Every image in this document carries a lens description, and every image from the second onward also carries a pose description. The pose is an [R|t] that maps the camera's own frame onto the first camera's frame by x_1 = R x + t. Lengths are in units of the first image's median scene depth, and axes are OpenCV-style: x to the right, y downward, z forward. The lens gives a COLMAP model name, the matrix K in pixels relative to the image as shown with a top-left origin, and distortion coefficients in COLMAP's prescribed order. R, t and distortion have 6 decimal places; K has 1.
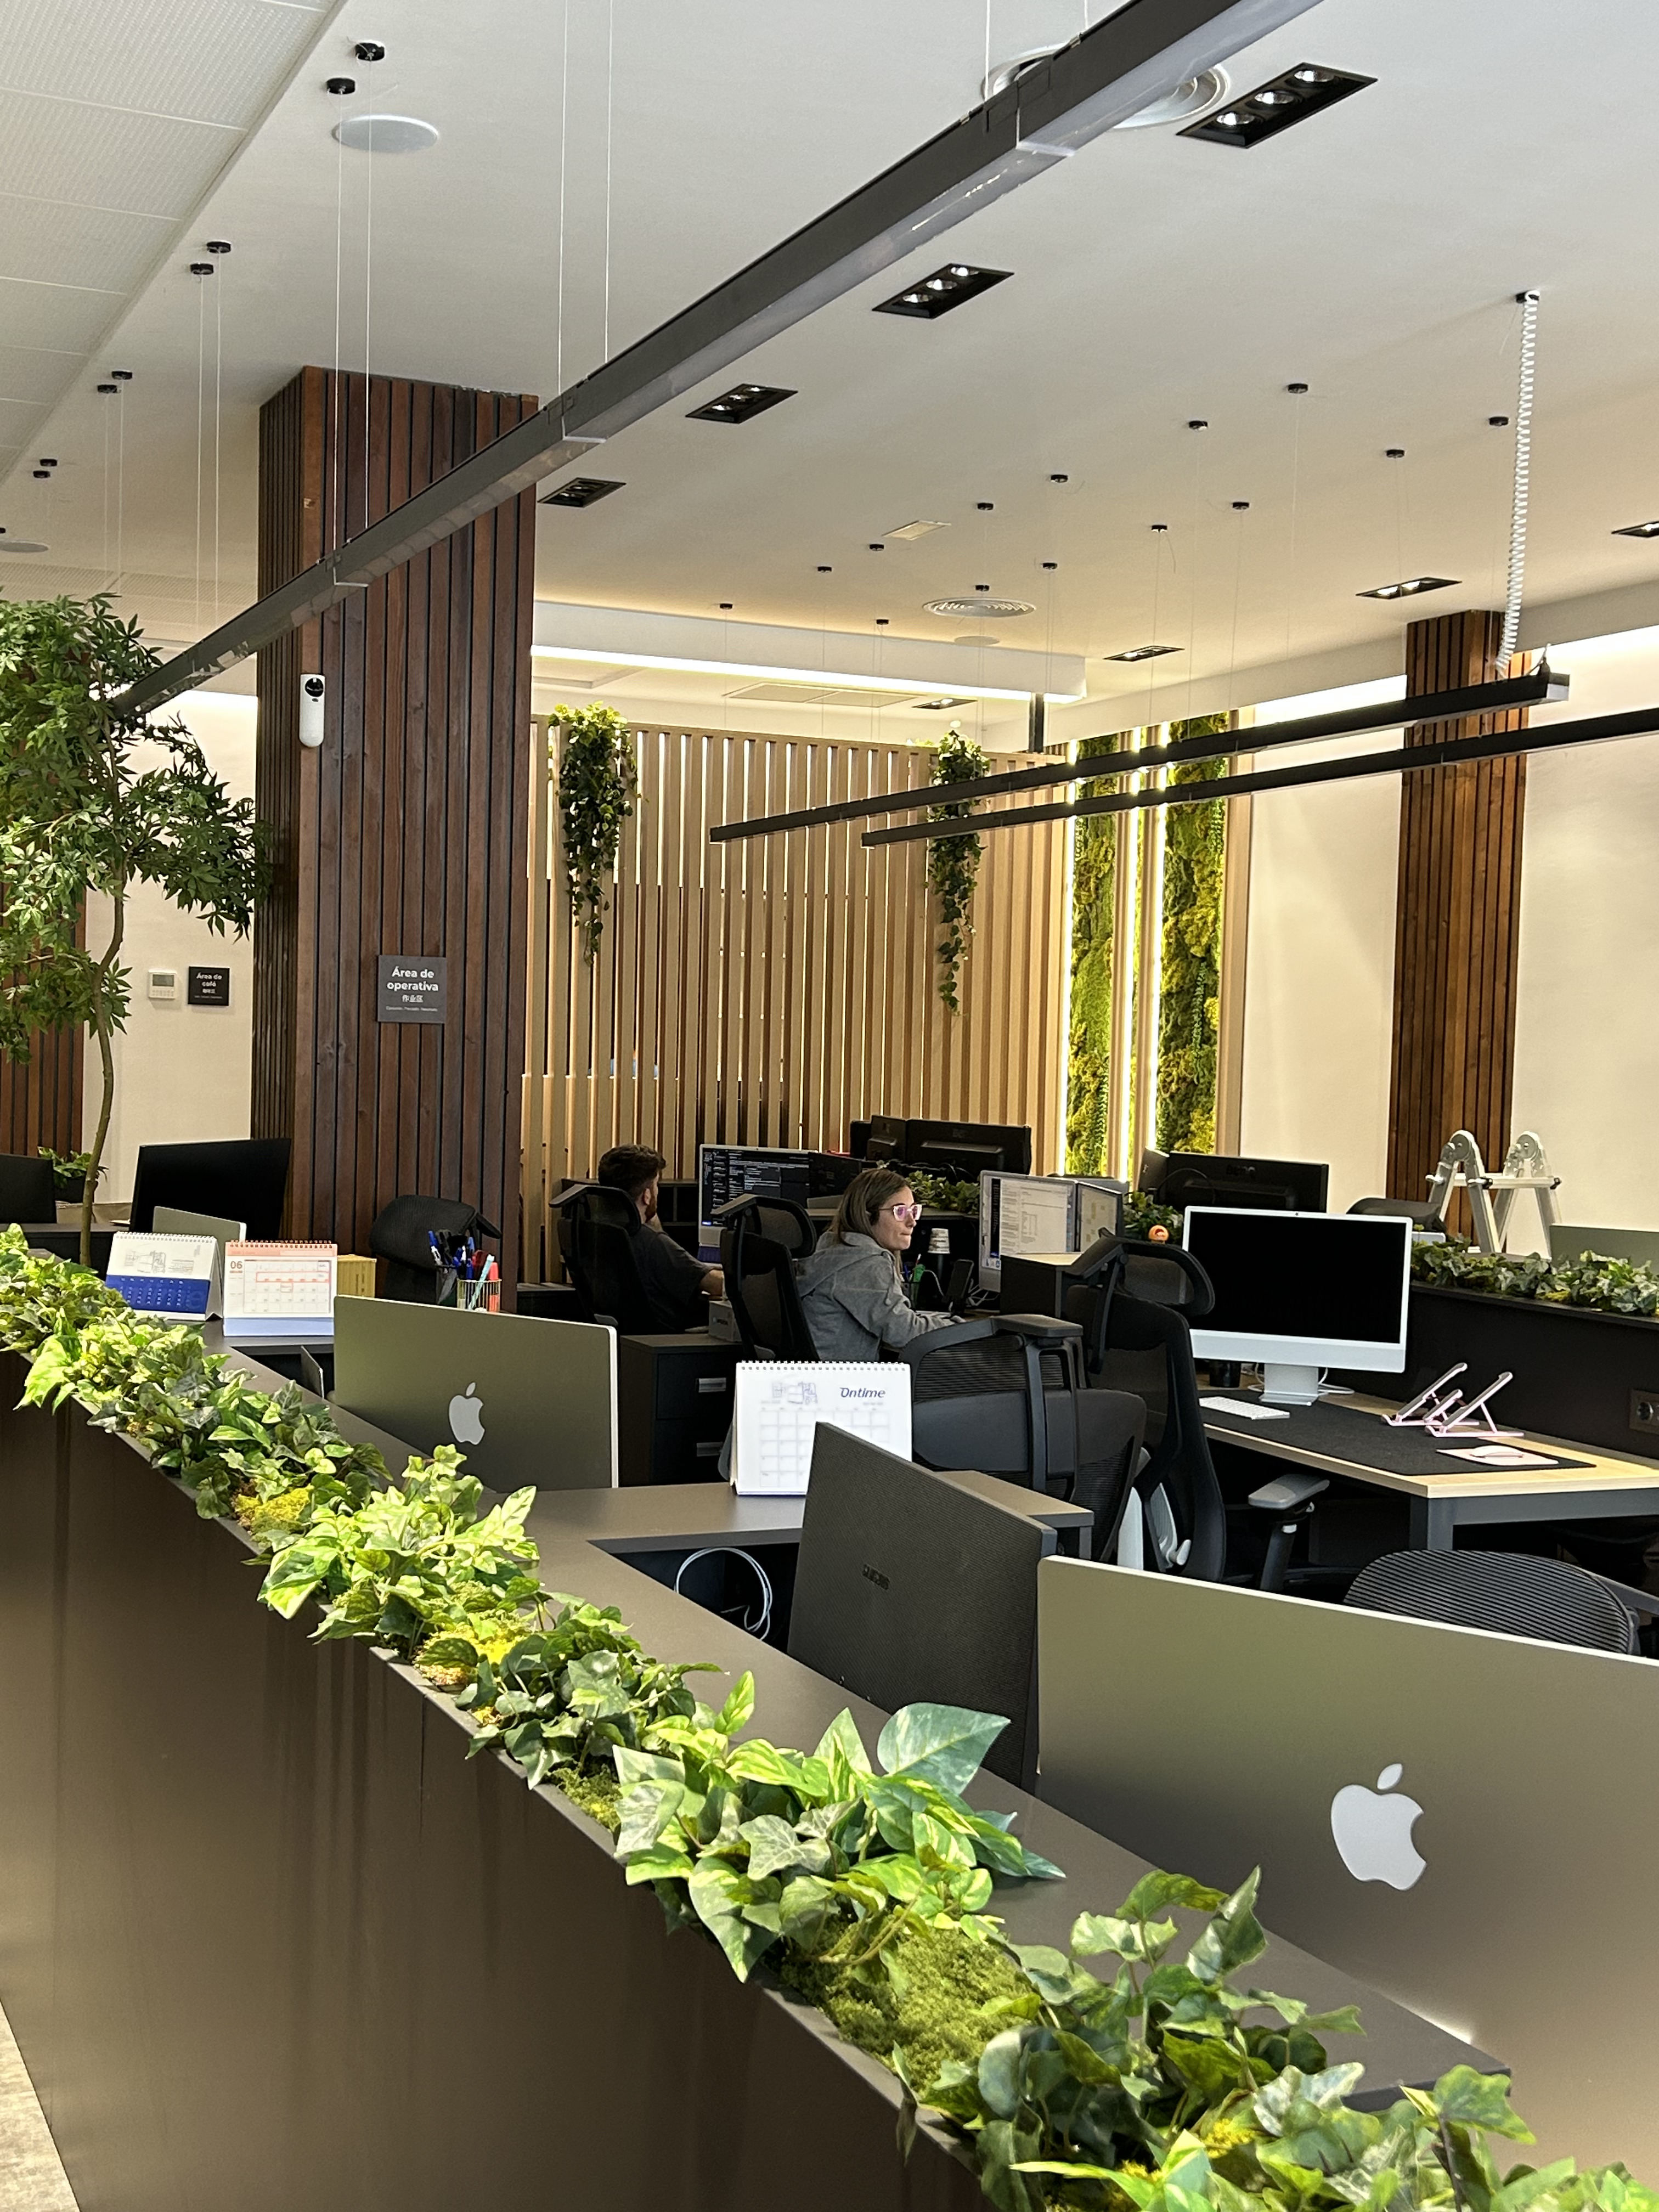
lens RADIAL K [[2576.2, 0, 829.5], [0, 2576.2, 1106.0], [0, 0, 1]] dist [-0.130585, 0.009578]
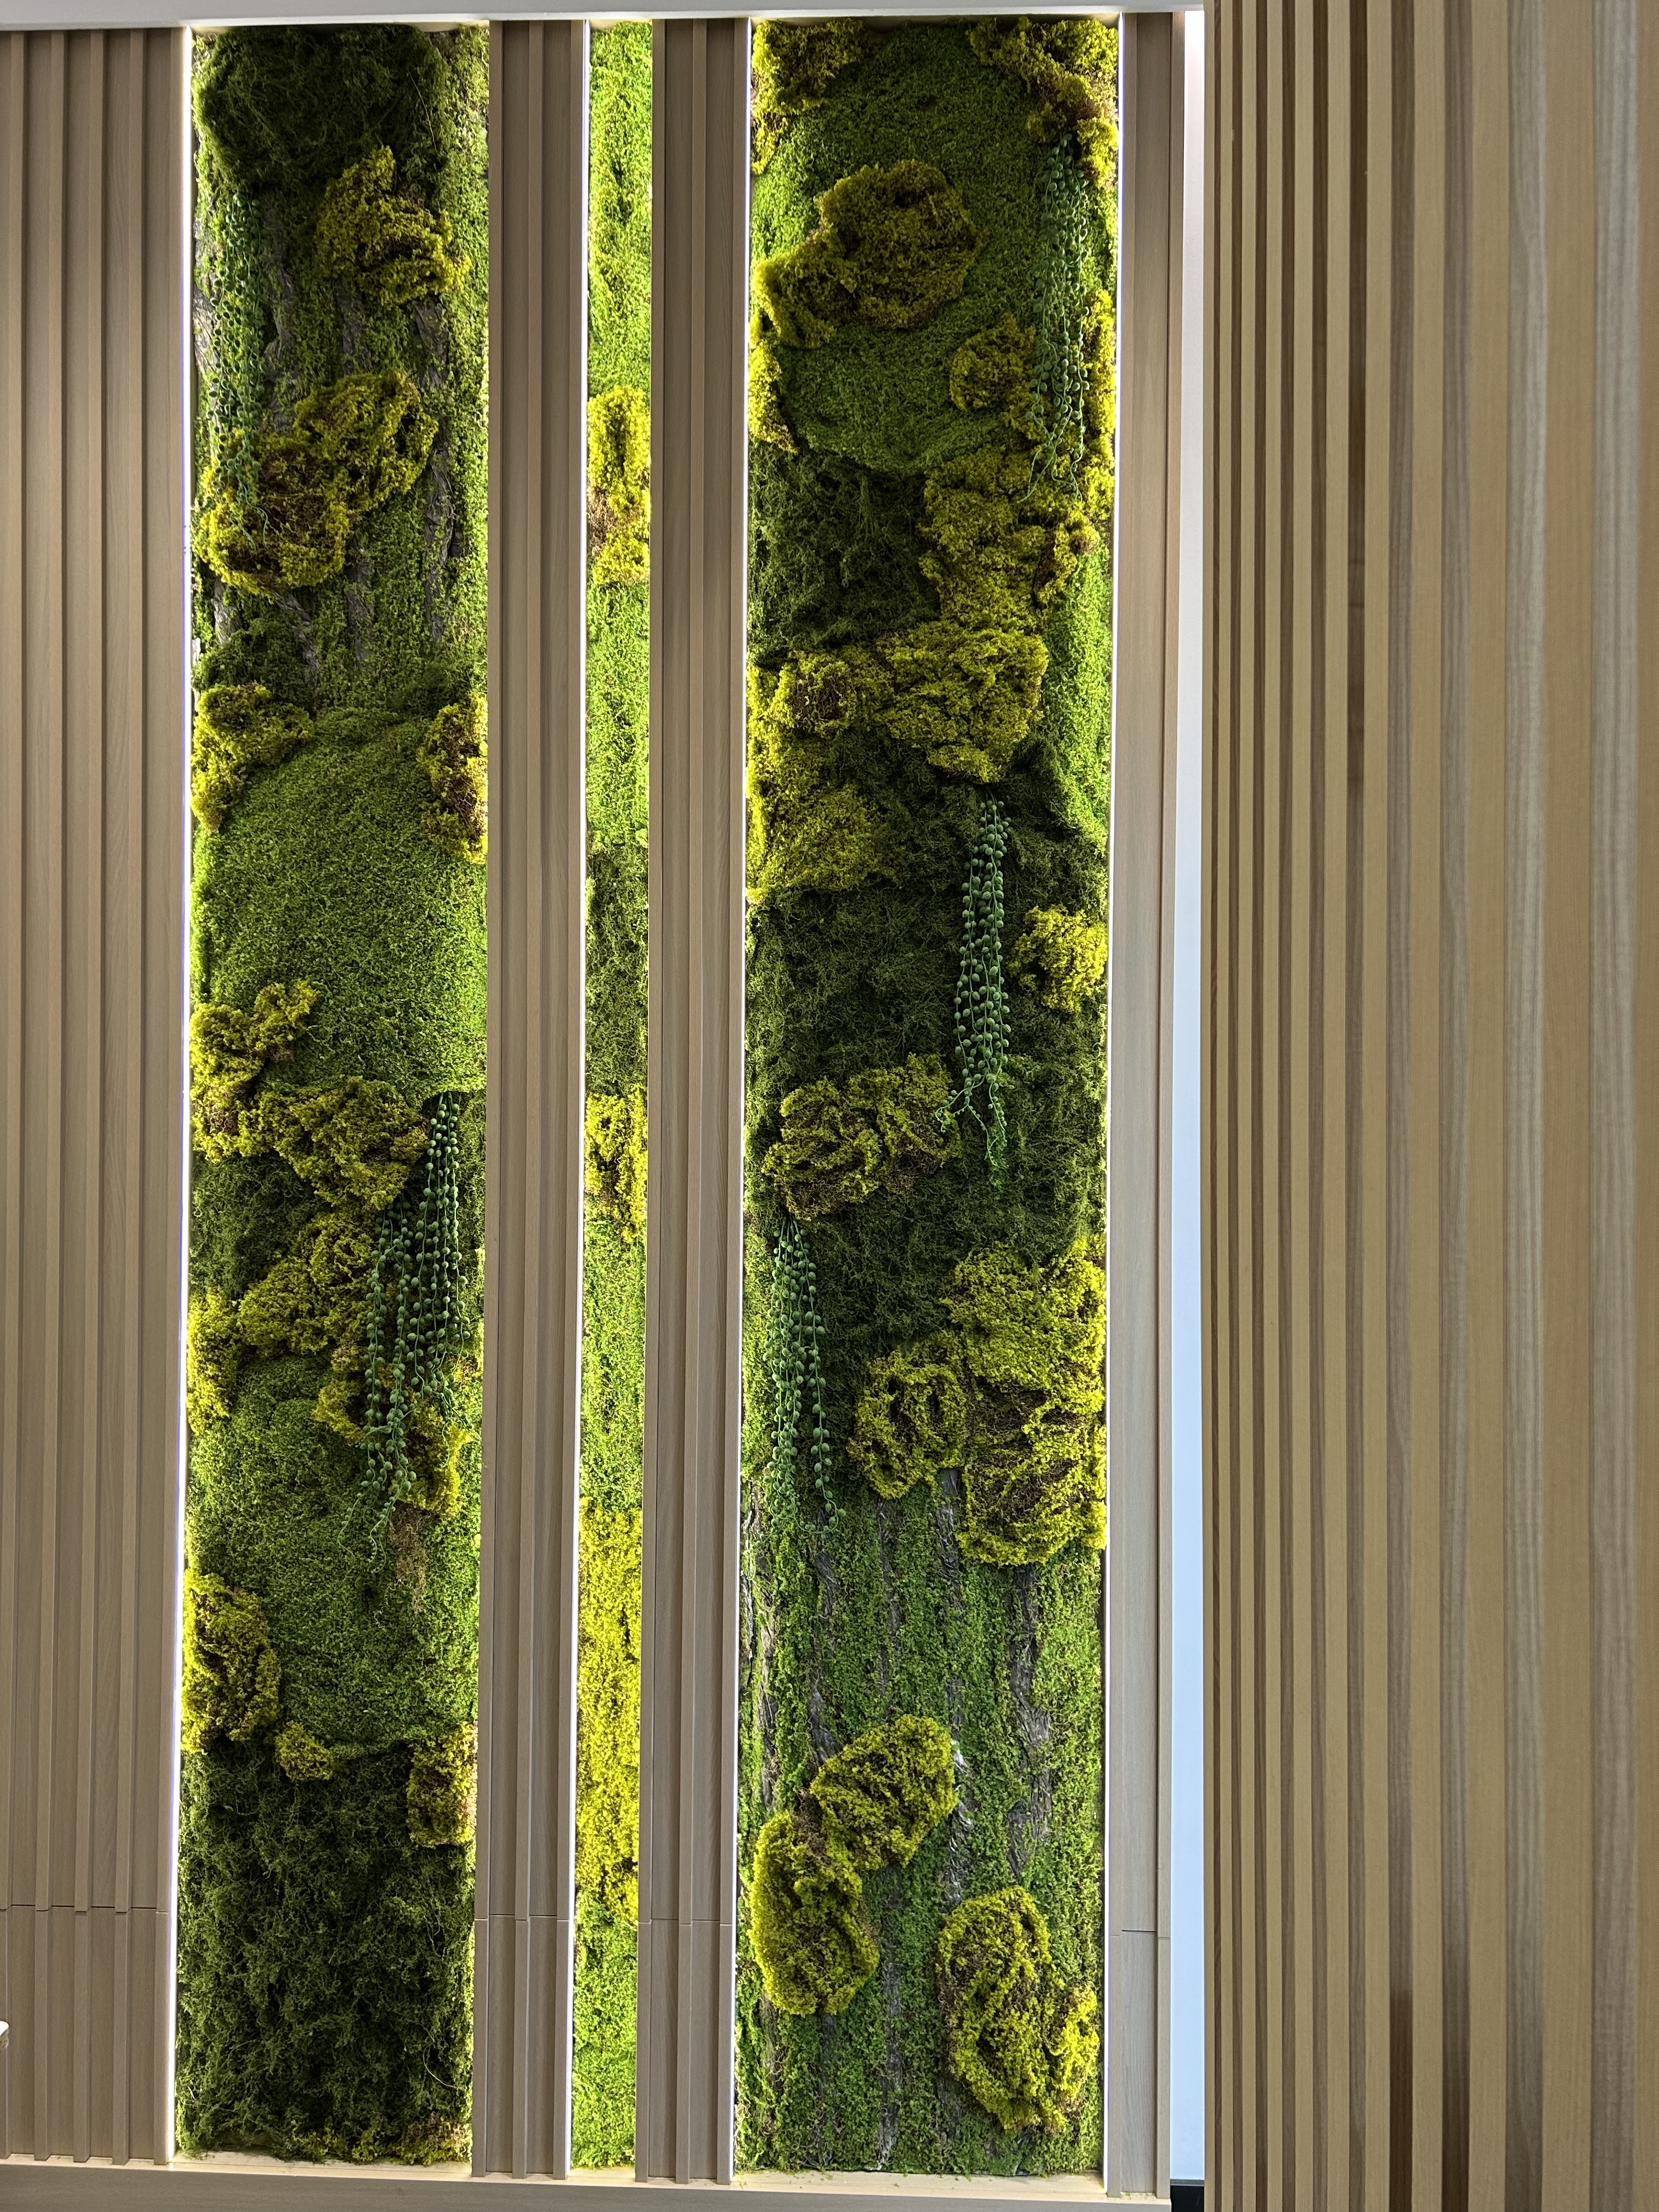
lens RADIAL K [[1695.5, 0, 829.5], [0, 1695.5, 1106.0], [0, 0, 1]] dist [0.053933, -0.053698]
pose [[0.457651, -0.021351, 0.888875, -0.054205], [0.022554, 0.999669, 0.012399, -0.019957], [-0.888846, 0.014373, 0.457981, 0.905094]]
